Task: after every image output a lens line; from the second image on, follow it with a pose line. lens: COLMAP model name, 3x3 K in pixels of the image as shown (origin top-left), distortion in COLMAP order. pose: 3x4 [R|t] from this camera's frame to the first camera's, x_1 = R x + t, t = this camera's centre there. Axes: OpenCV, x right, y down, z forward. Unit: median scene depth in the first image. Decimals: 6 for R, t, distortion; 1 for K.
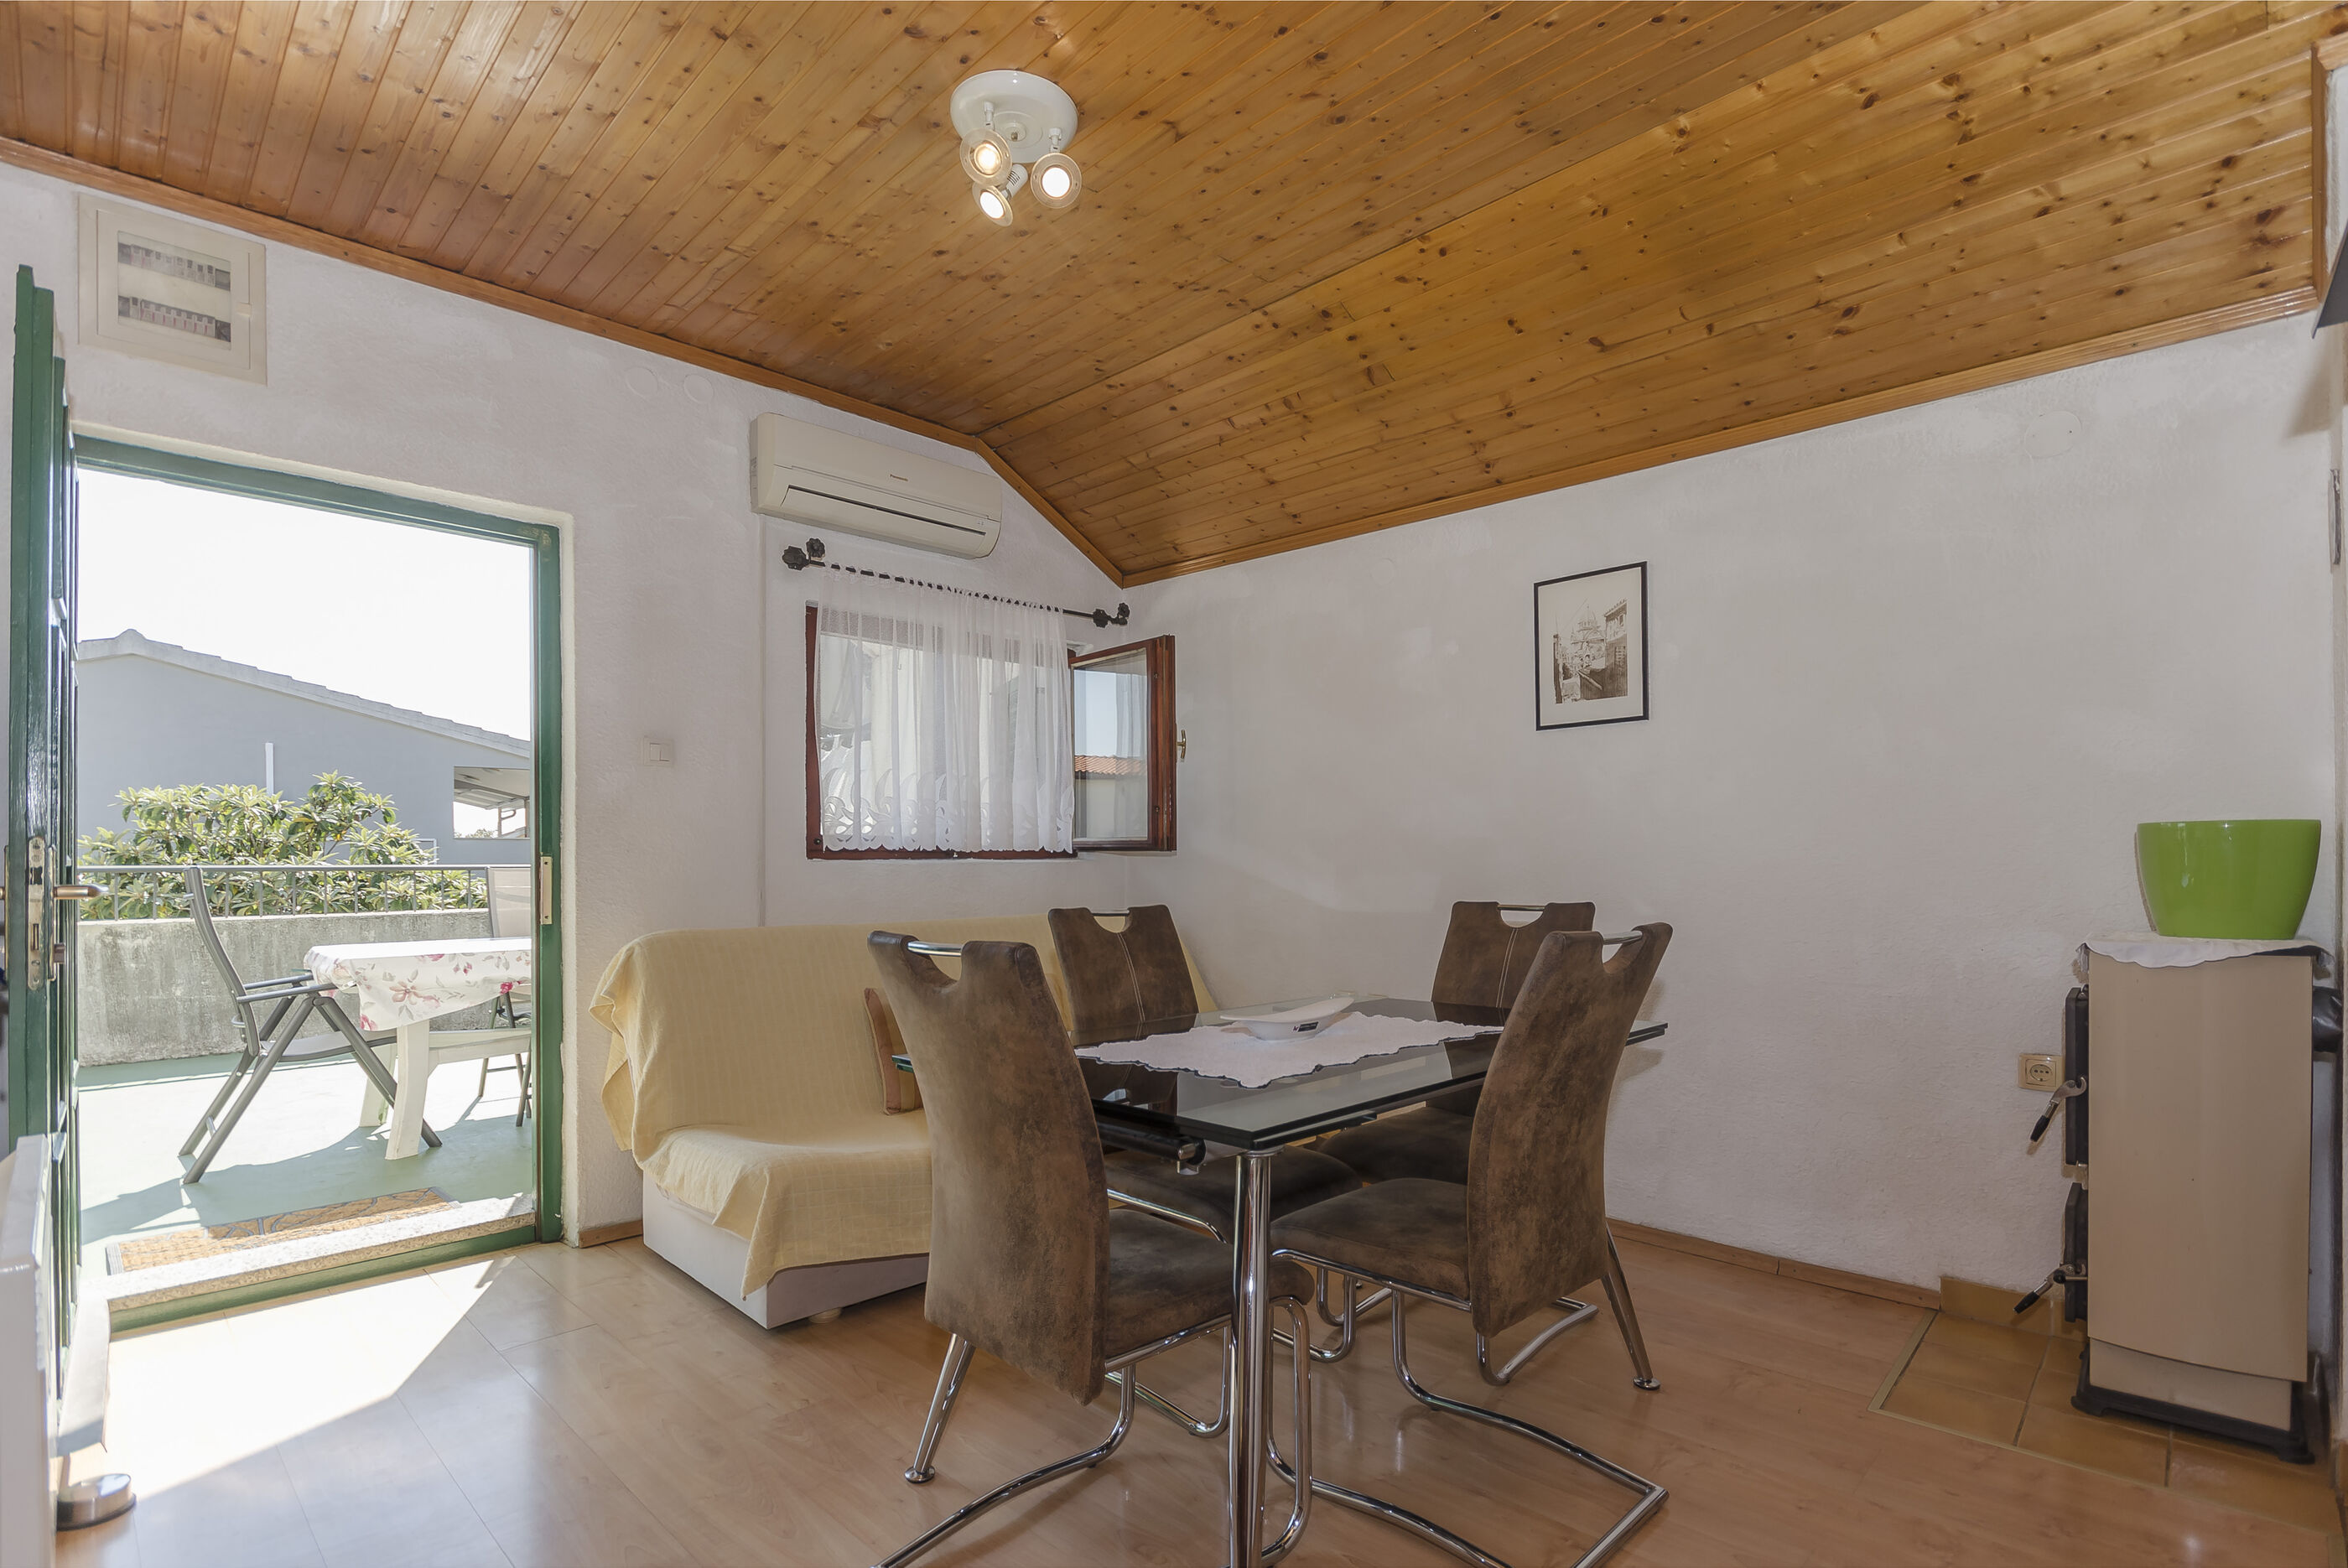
lens RADIAL K [[1082.0, 0, 1174.8], [0, 1082.0, 862.9], [0, 0, 1]] dist [0.007339, -0.007317]
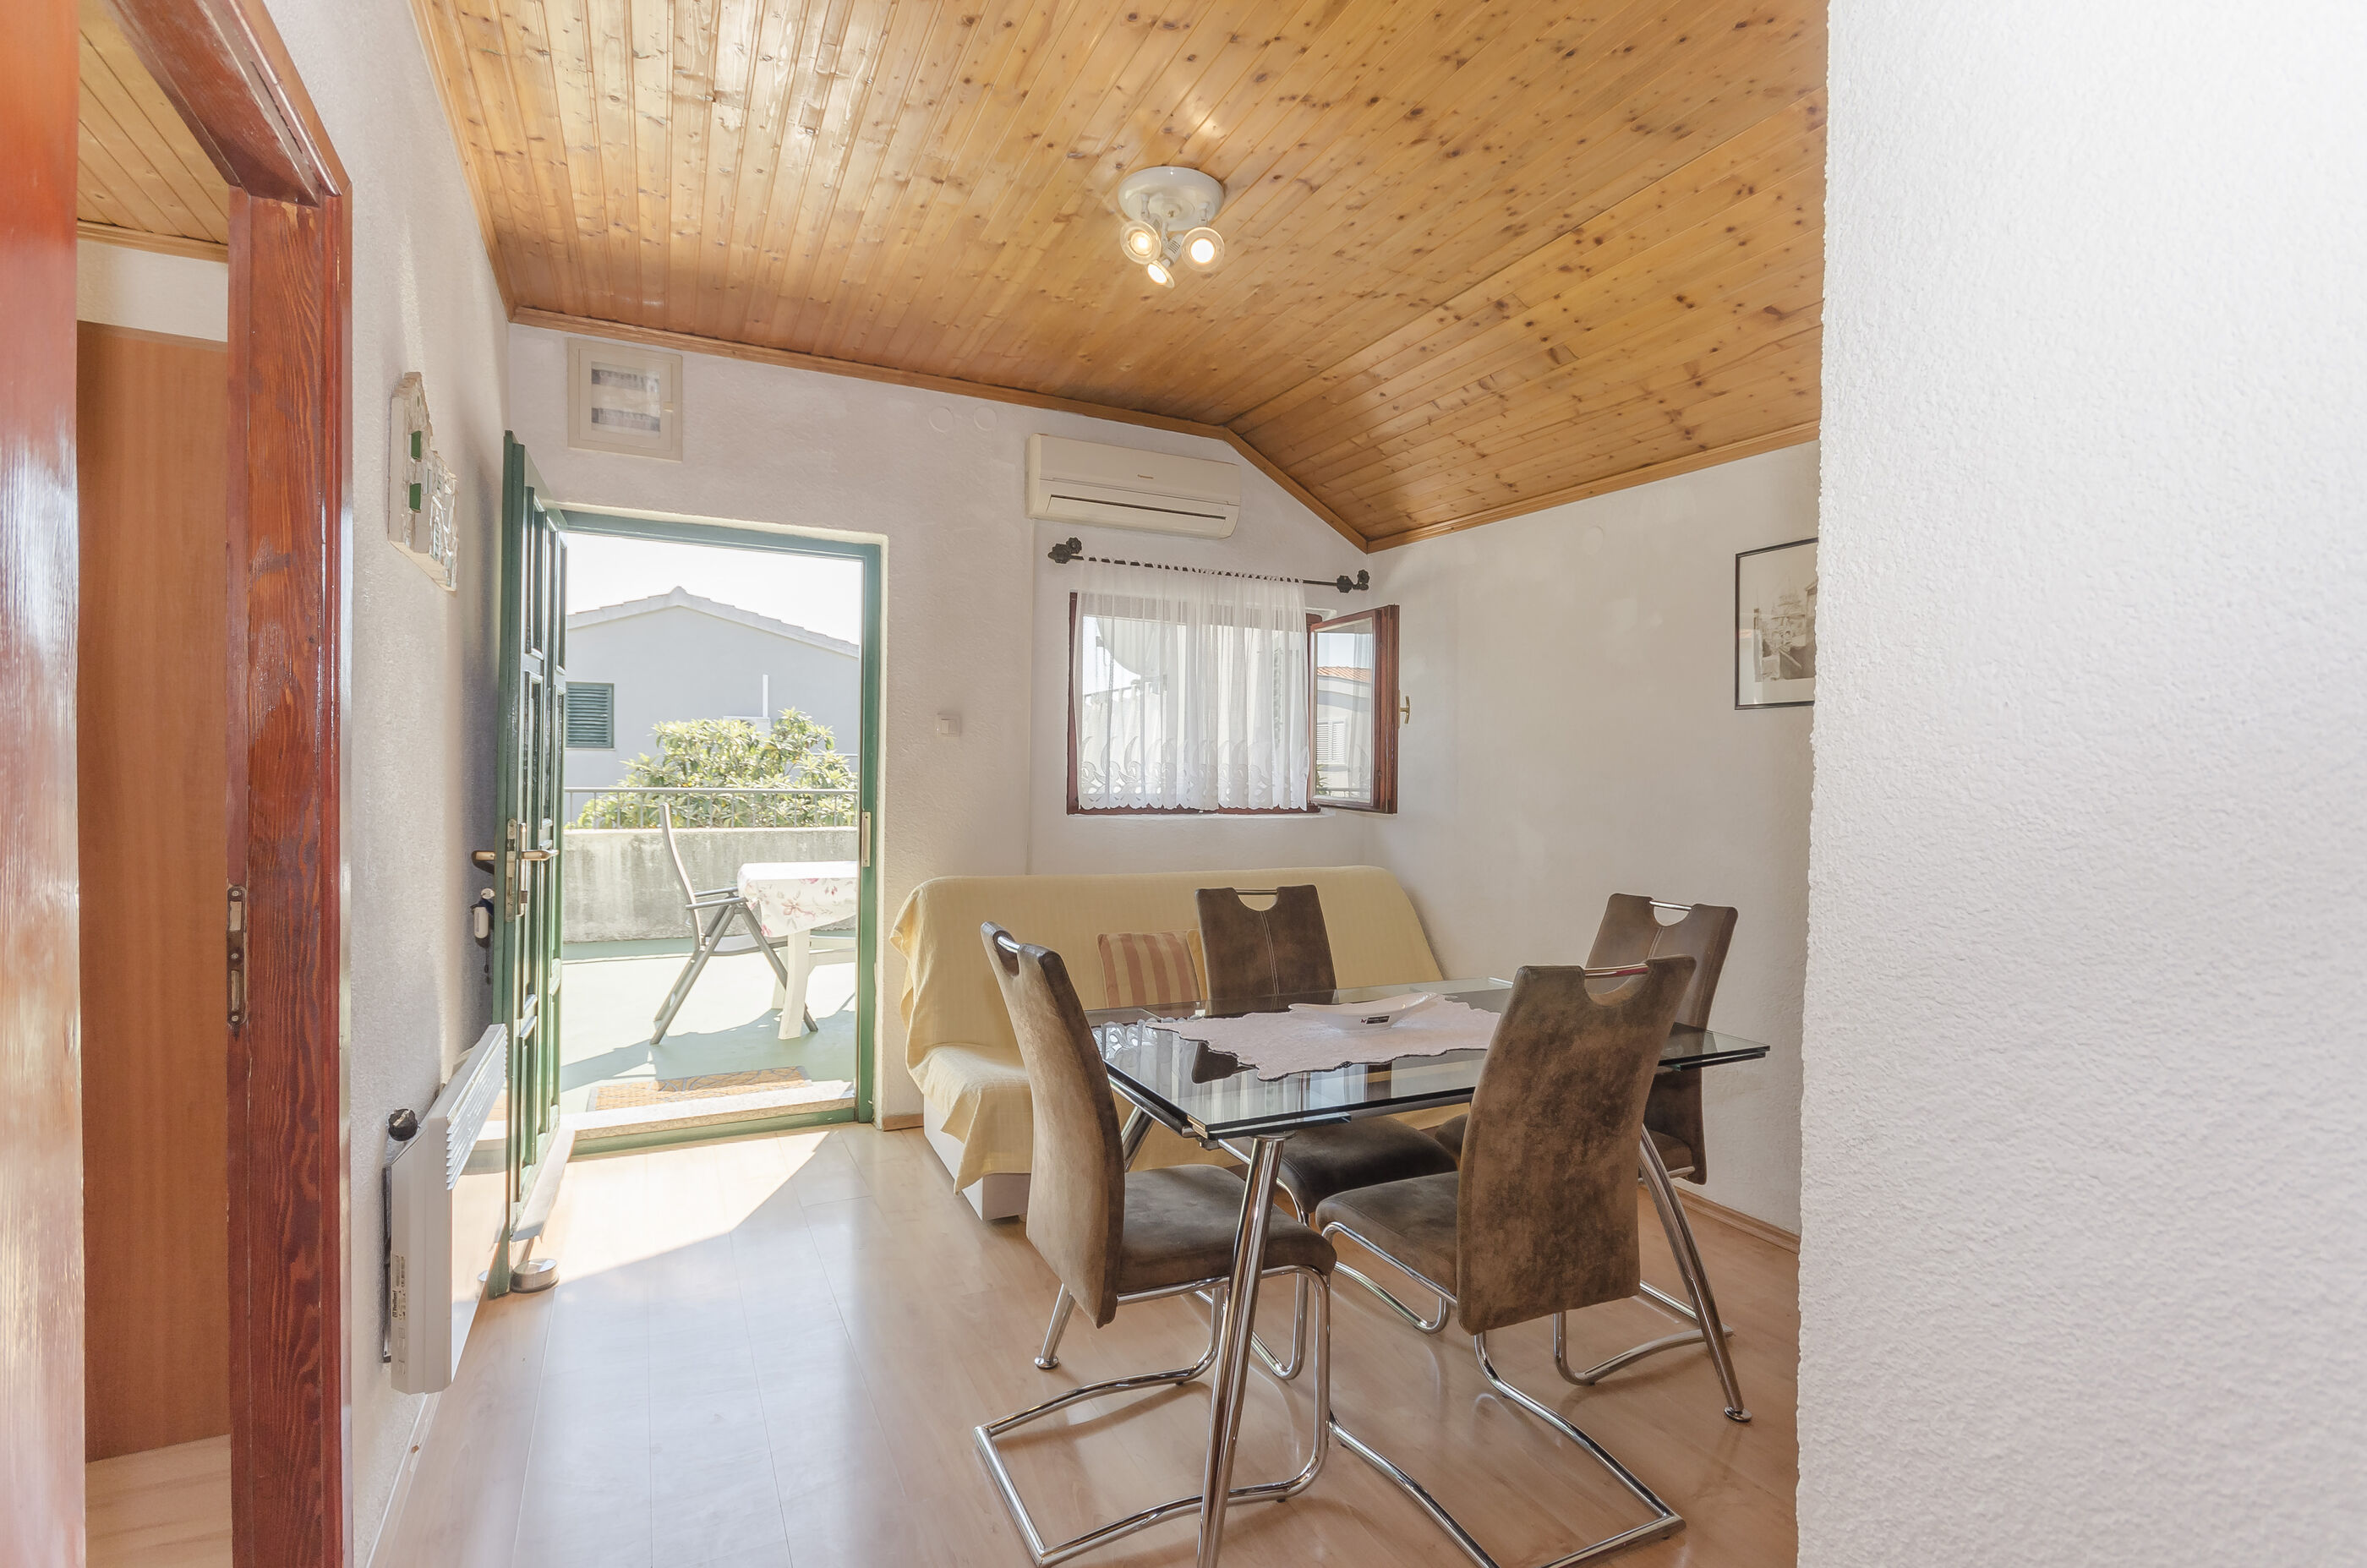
lens RADIAL K [[1090.7, 0, 1178.9], [0, 1090.7, 770.6], [0, 0, 1]] dist [0.007339, -0.007317]
pose [[0.941837, 0.009938, -0.335922, 0.198063], [-0.010618, 0.999944, -0.000186, -0.063493], [0.335902, 0.003742, 0.941890, -0.065447]]
